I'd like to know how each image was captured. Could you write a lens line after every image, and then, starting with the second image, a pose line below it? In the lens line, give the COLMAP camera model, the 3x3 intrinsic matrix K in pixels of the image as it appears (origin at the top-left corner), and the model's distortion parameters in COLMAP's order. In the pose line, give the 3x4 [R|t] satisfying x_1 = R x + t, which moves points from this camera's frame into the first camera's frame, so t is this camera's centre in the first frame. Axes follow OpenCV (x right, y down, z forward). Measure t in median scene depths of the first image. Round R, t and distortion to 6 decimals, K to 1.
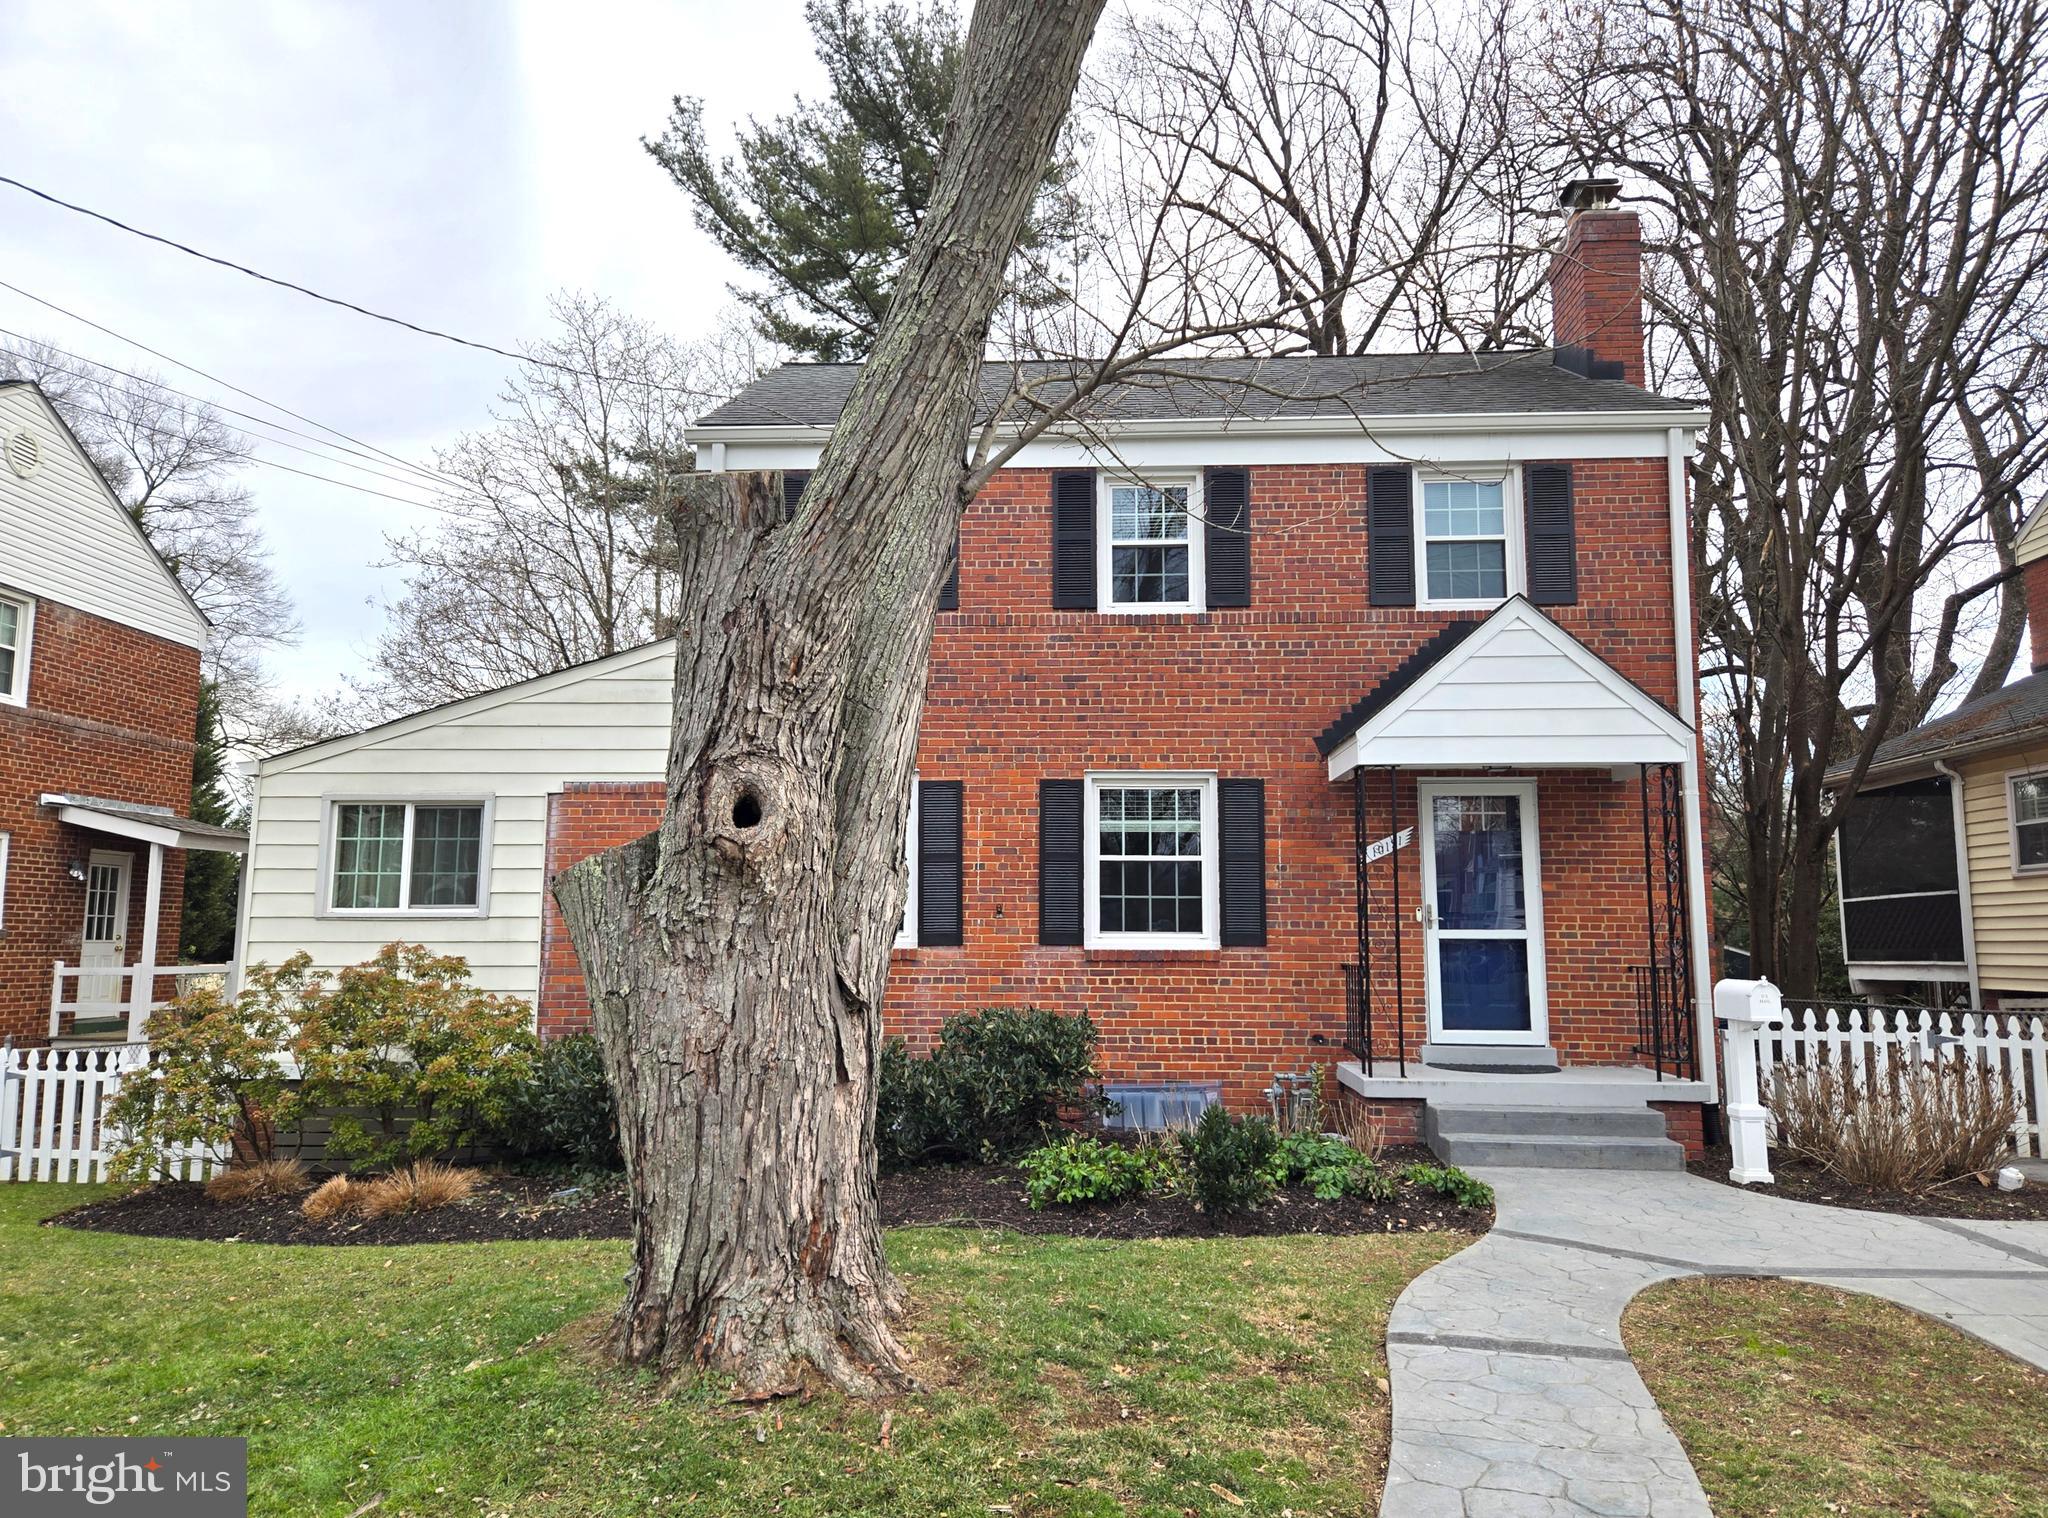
lens RADIAL K [[1421.1, 0, 1053.8], [0, 1421.1, 765.3], [0, 0, 1]] dist [0.070246, -0.025322]
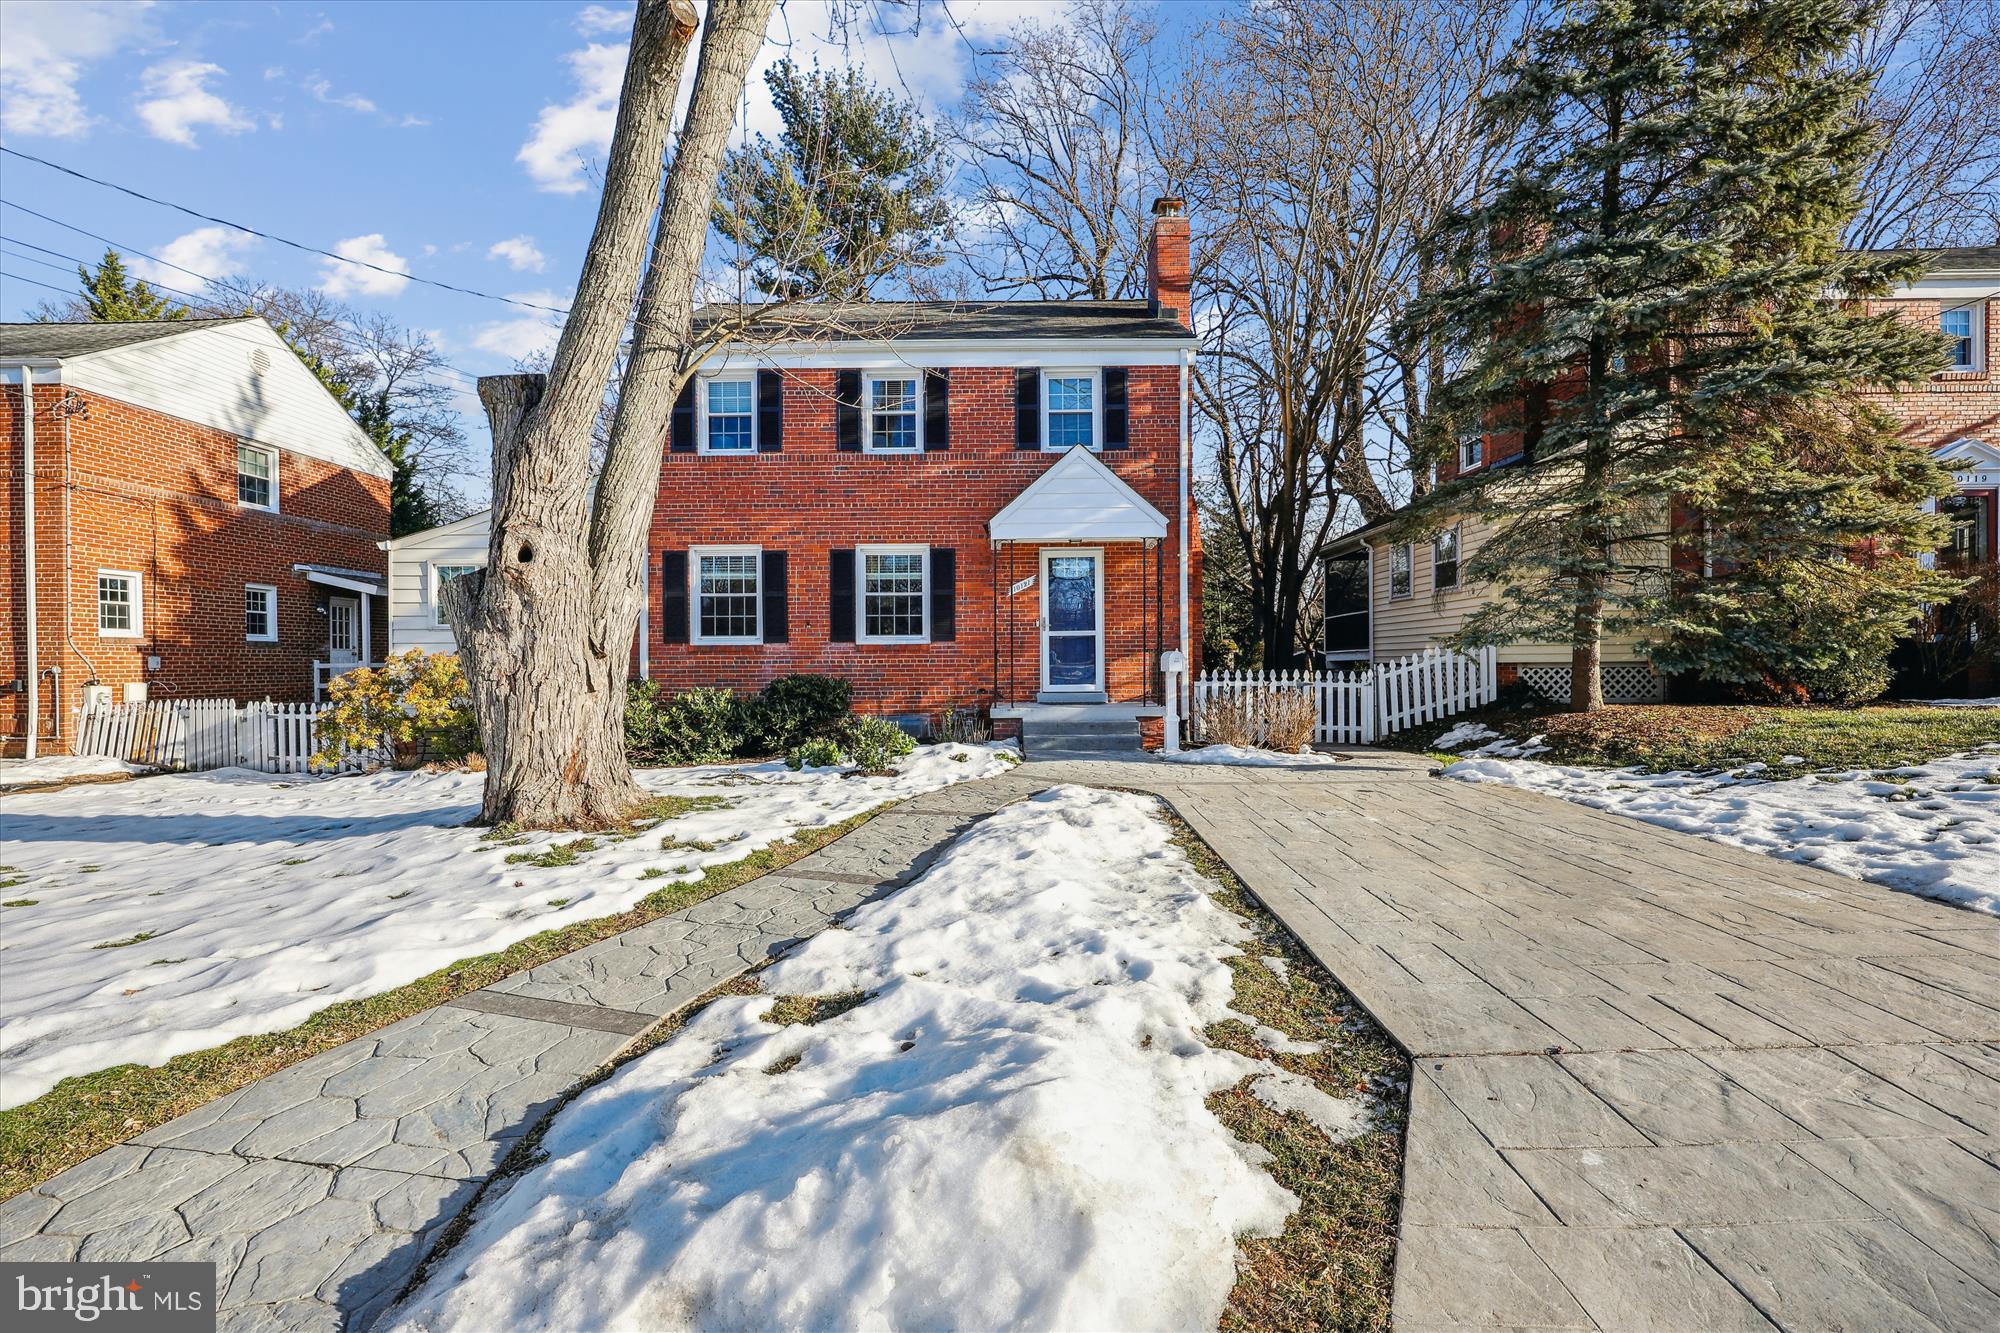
lens RADIAL K [[844.5, 0, 977.7], [0, 844.5, 652.3], [0, 0, 1]] dist [-0.002827, 0.000872]
pose [[0.999175, -0.009892, 0.039378, 0.131215], [0.005081, 0.992706, 0.120452, 0.011029], [-0.040282, -0.120153, 0.991938, -0.068621]]
